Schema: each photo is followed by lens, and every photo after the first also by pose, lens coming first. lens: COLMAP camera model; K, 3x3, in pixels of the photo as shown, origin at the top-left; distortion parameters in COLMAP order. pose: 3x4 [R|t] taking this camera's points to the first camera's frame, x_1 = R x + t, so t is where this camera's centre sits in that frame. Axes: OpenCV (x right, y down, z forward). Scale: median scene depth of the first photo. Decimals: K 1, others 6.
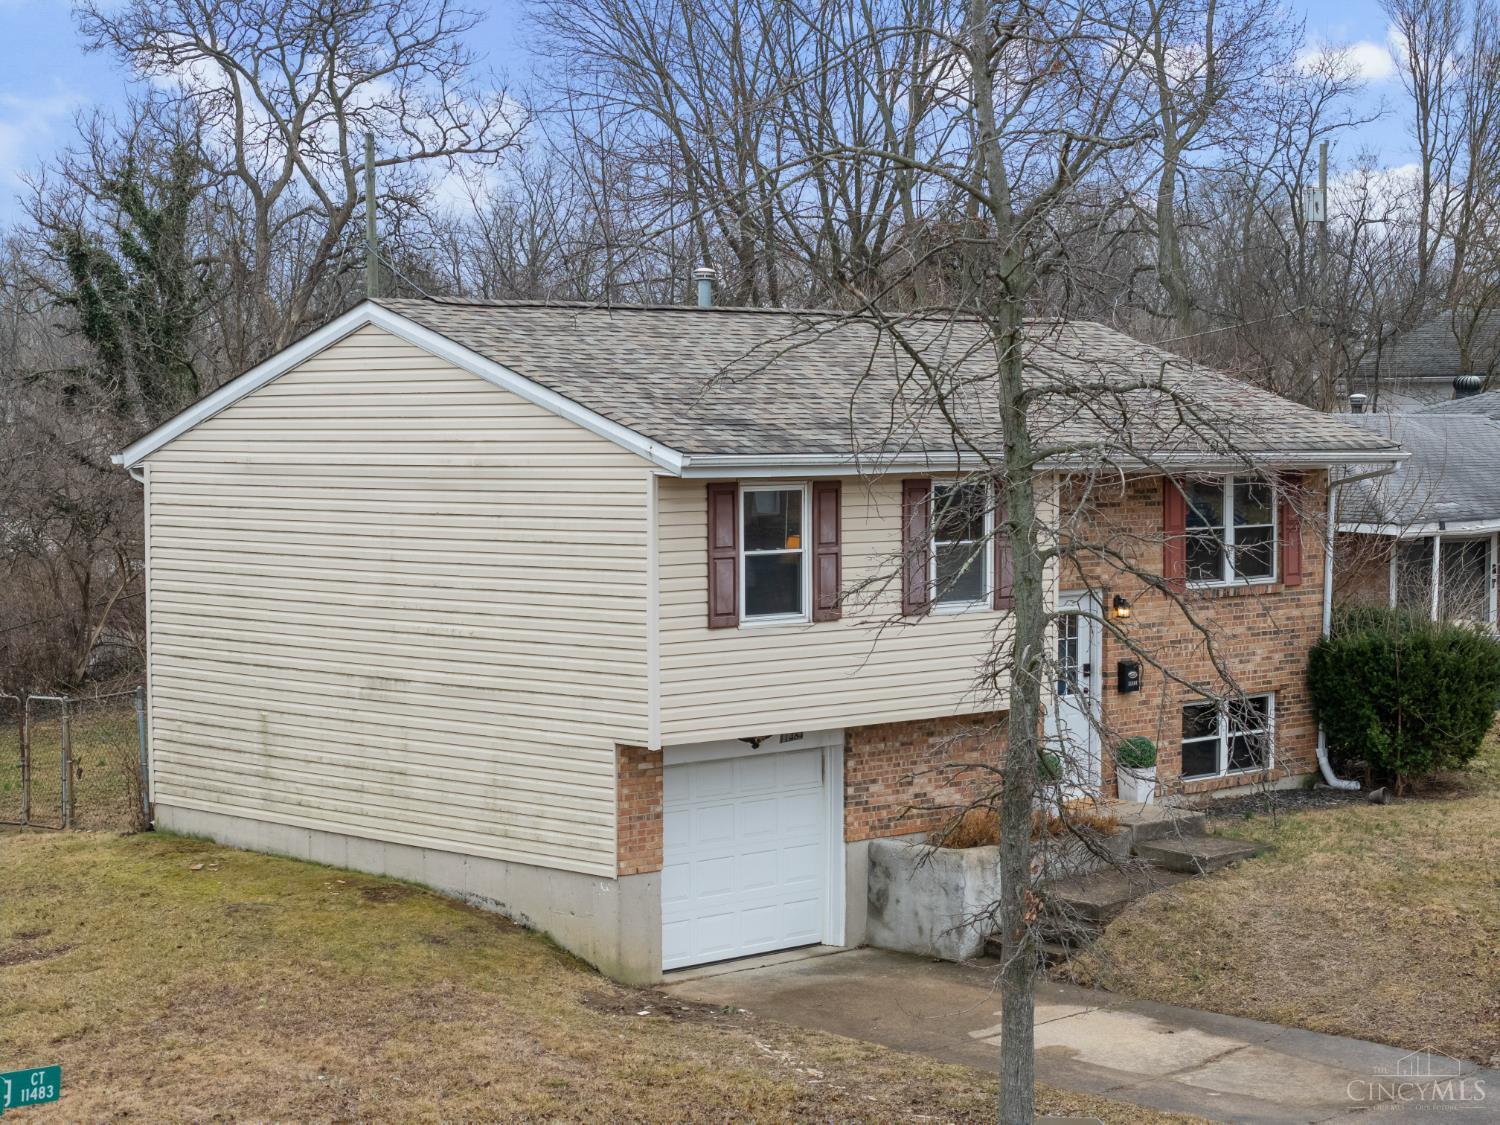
lens RADIAL K [[2767.3, 0, 750.0], [0, 2767.3, 562.5], [0, 0, 1]] dist [-0.197627, 0.105609]
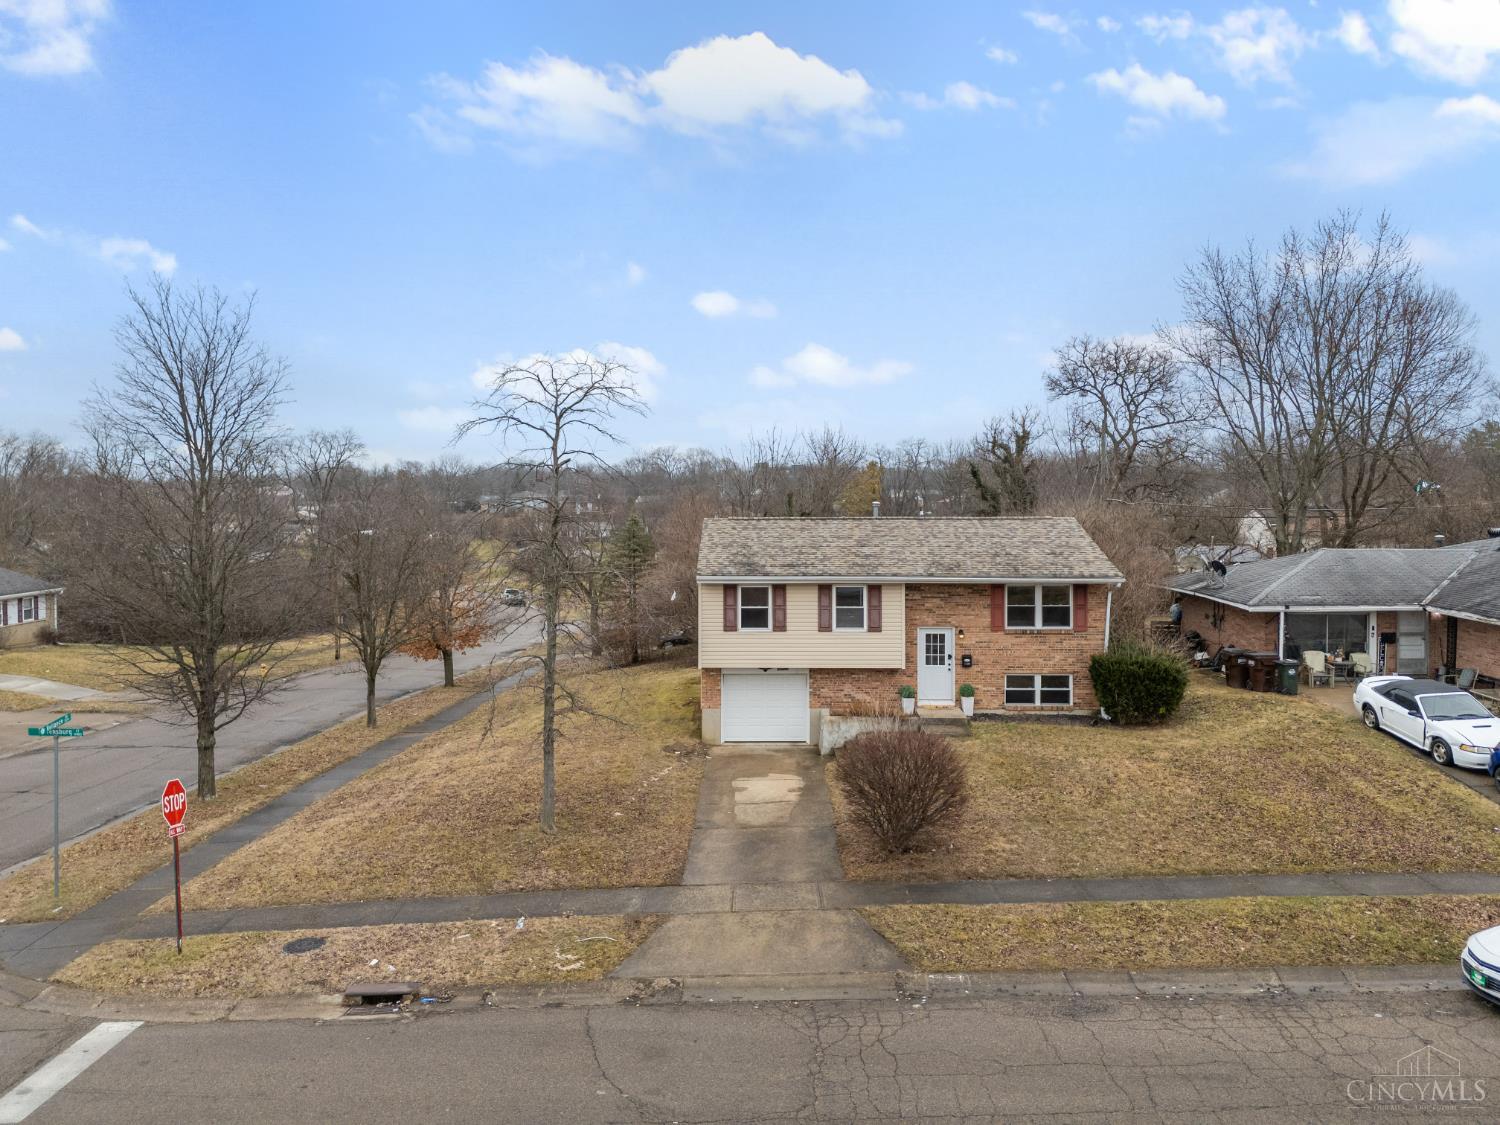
lens RADIAL K [[973.5, 0, 750.0], [0, 973.5, 562.5], [0, 0, 1]] dist [0.038606, -0.001980]
pose [[0.751081, 0.045518, -0.658639, 0.655068], [-0.042769, 0.998880, 0.020260, -0.069221], [0.658823, 0.012953, 0.752187, 0.182013]]
